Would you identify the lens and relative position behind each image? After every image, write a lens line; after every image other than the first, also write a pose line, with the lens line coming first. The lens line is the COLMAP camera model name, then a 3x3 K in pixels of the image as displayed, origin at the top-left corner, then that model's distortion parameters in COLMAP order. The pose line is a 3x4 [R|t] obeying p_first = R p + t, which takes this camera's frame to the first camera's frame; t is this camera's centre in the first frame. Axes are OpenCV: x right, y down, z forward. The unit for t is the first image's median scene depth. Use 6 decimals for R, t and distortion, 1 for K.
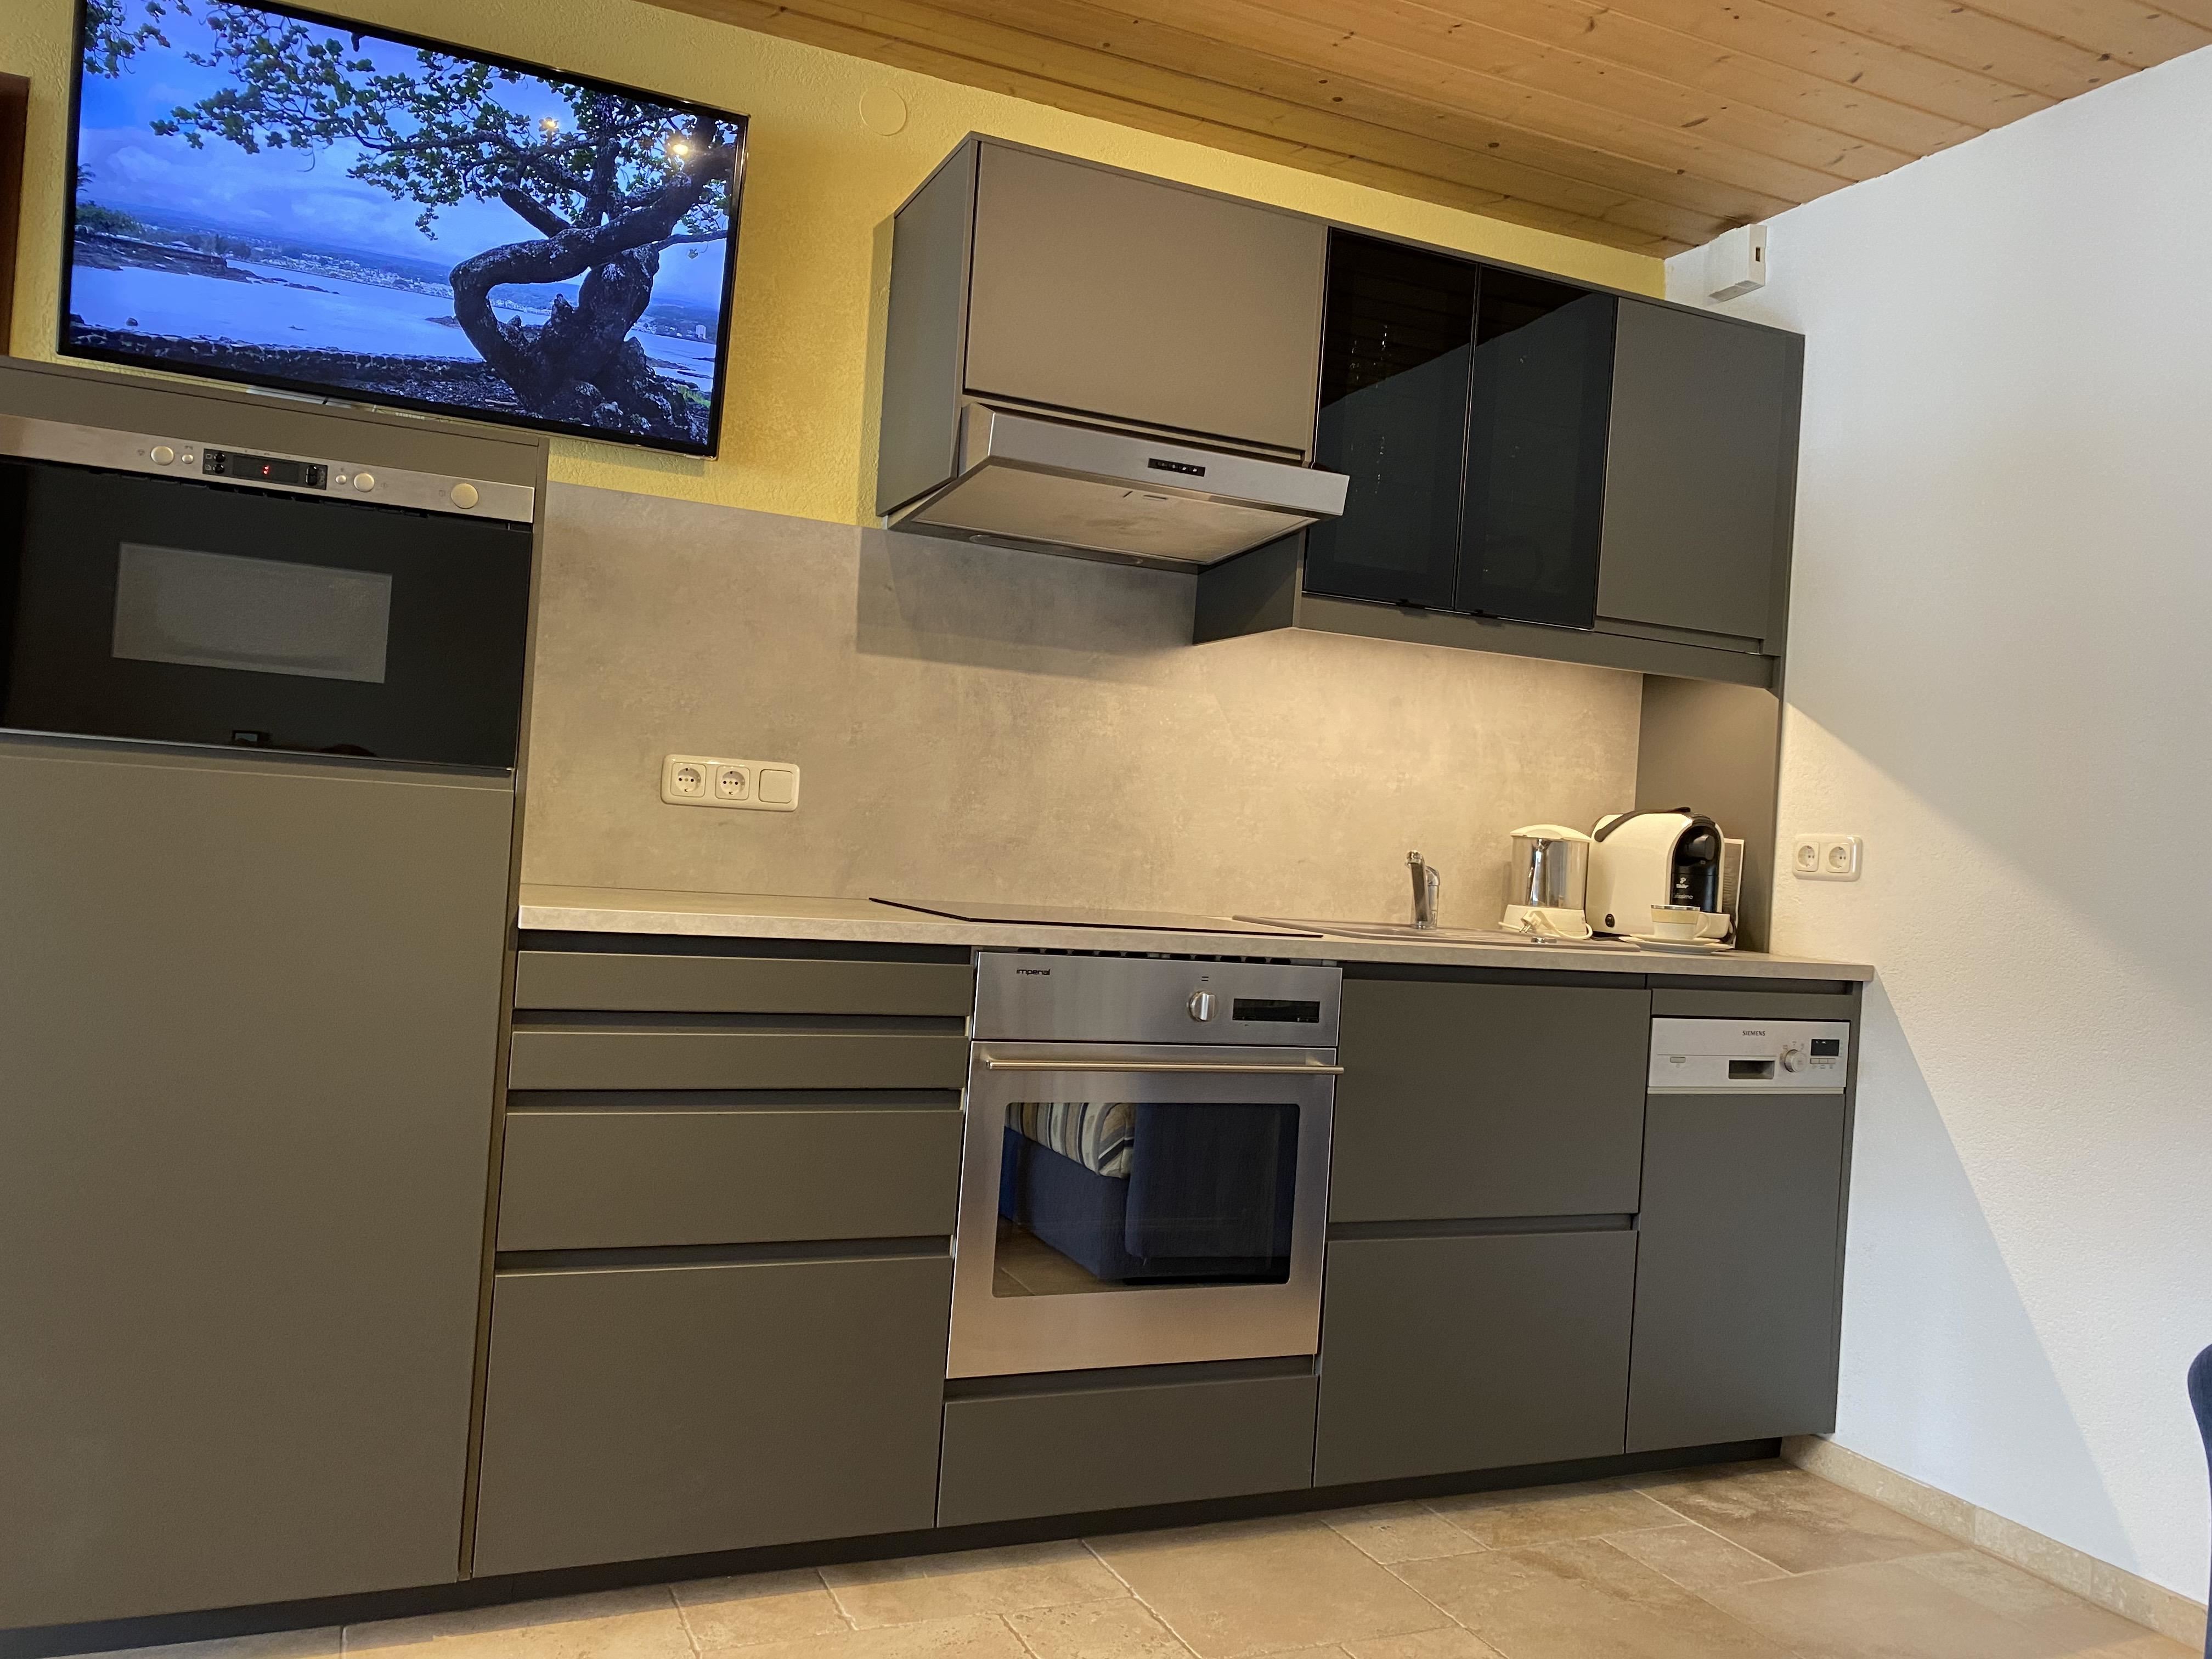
lens RADIAL K [[1717.7, 0, 1102.8], [0, 1717.7, 820.2], [0, 0, 1]] dist [0.031830, -0.009302]
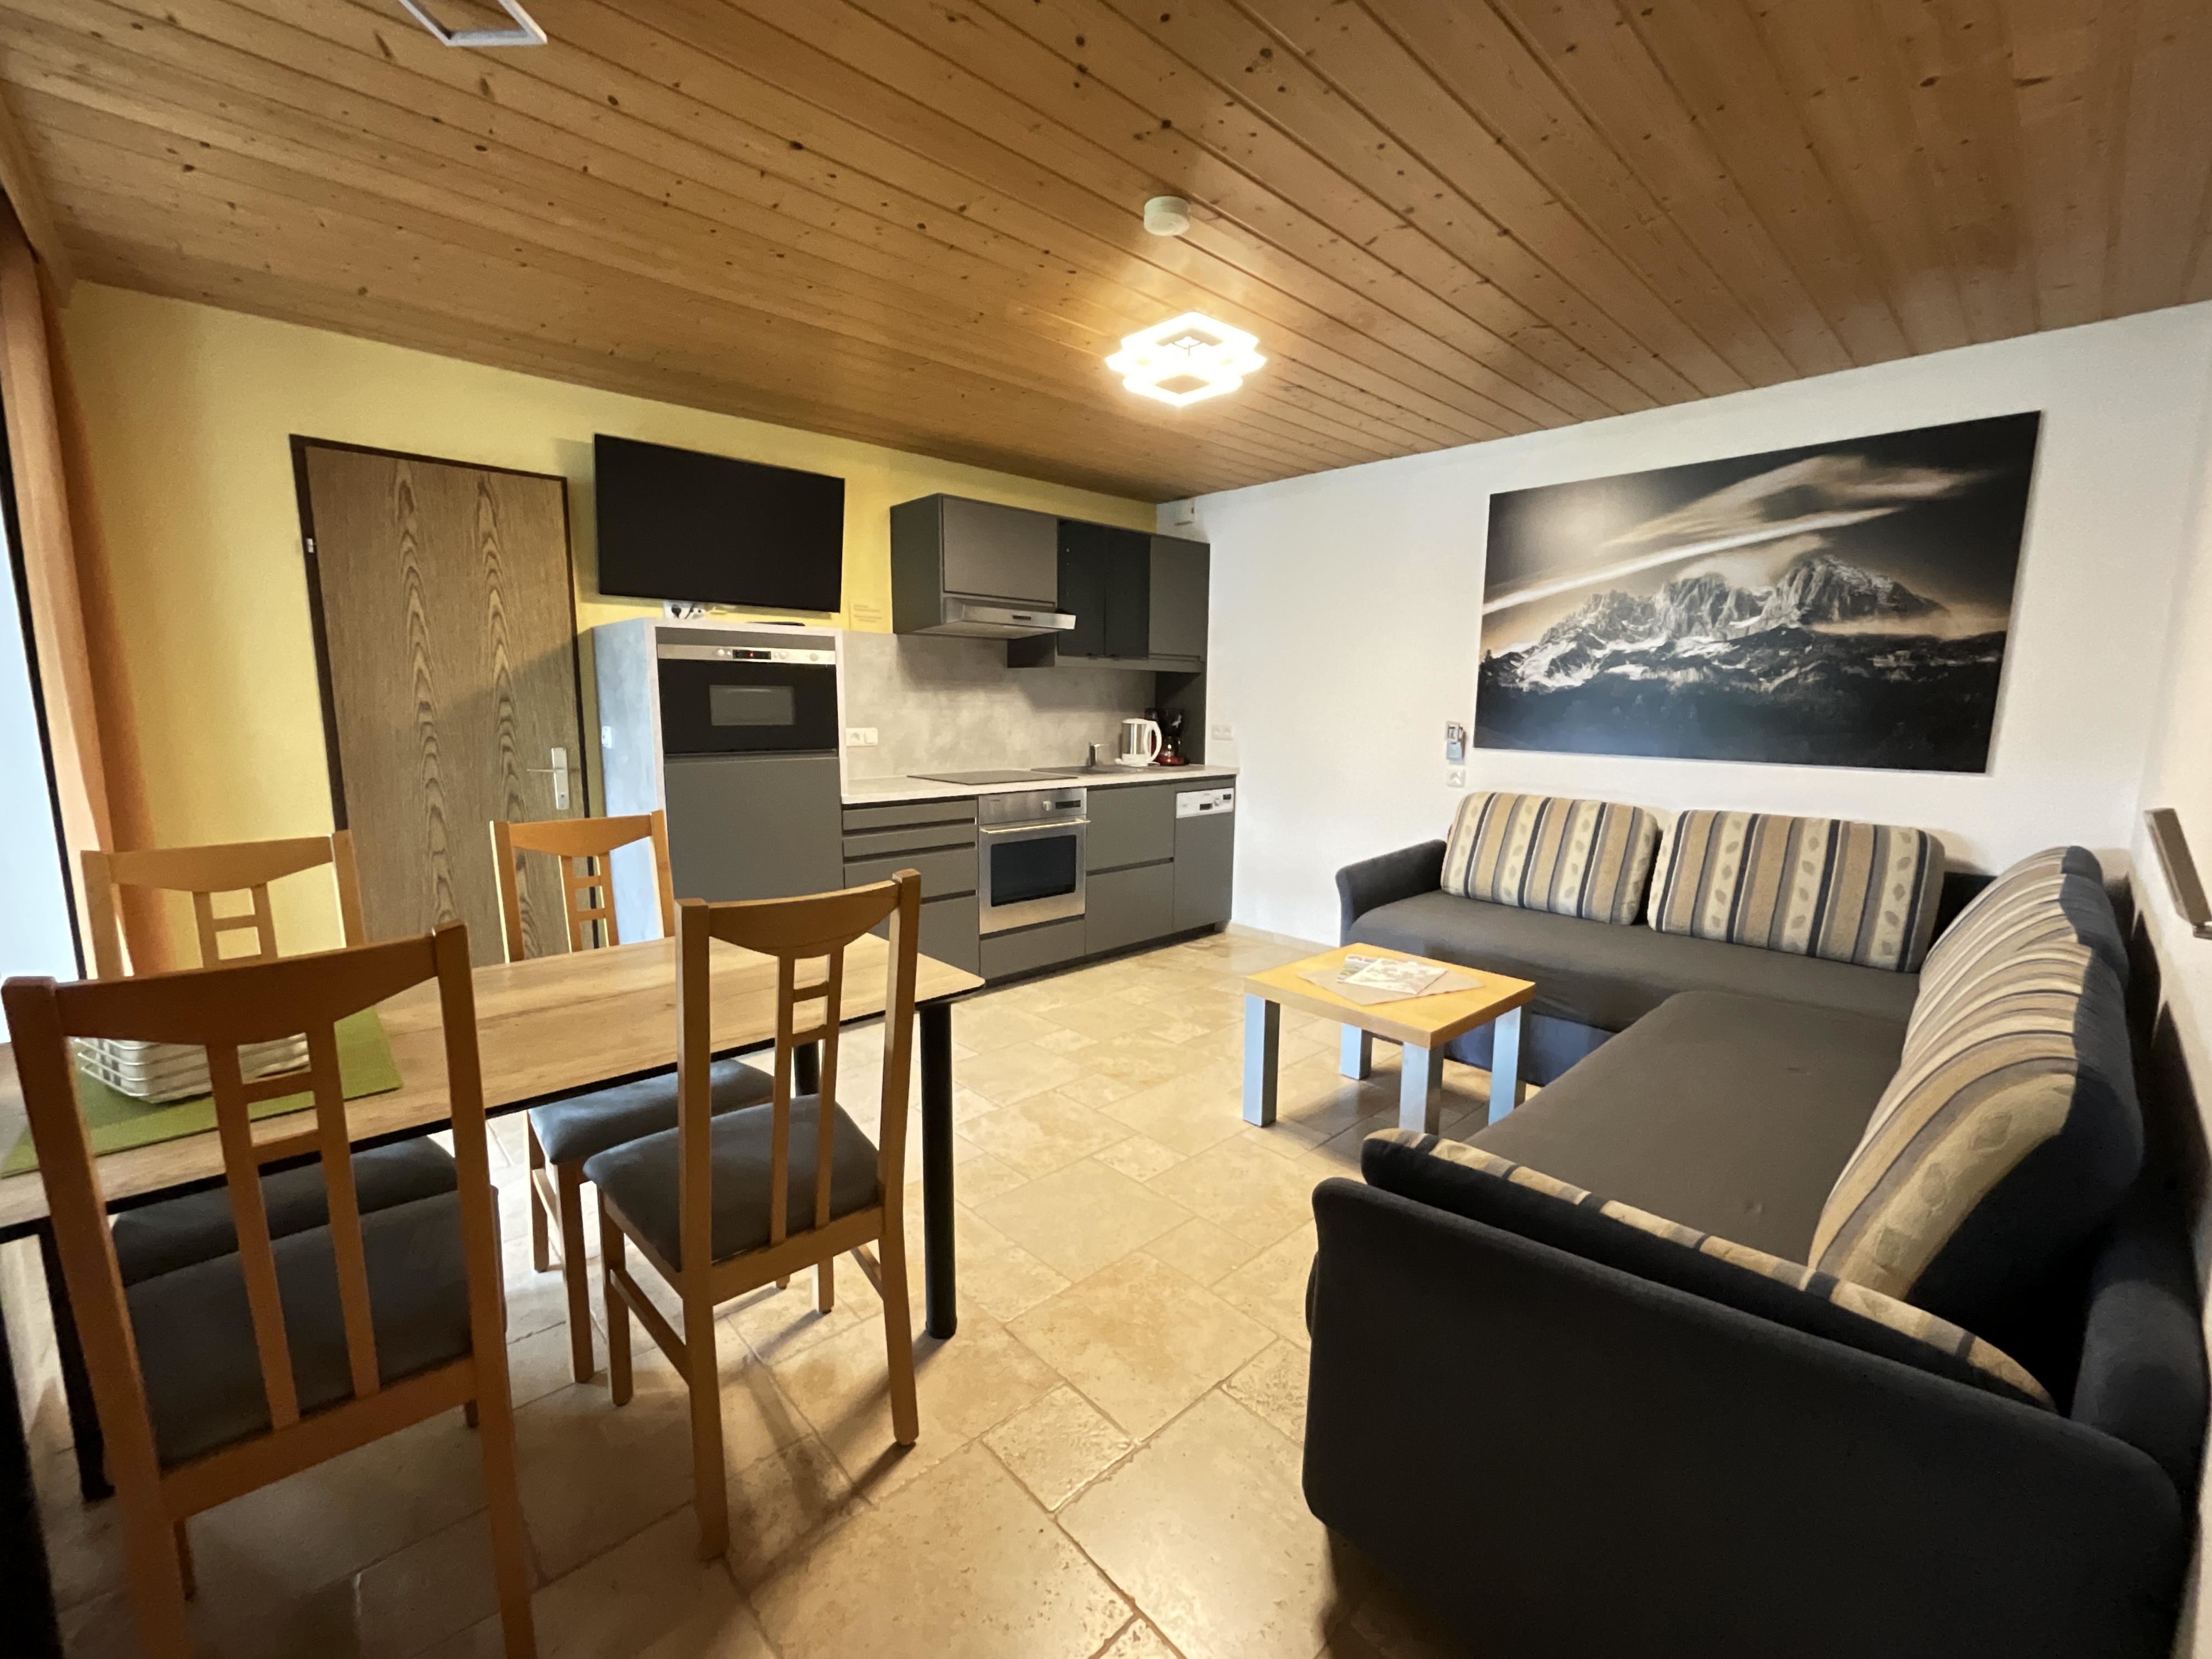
lens RADIAL K [[906.6, 0, 1109.0], [0, 906.6, 823.8], [0, 0, 1]] dist [0.022934, 0.000591]
pose [[0.942783, -0.102444, 0.317279, -0.301545], [0.050399, 0.984479, 0.168111, -0.105588], [-0.329576, -0.142501, 0.933313, -0.450328]]
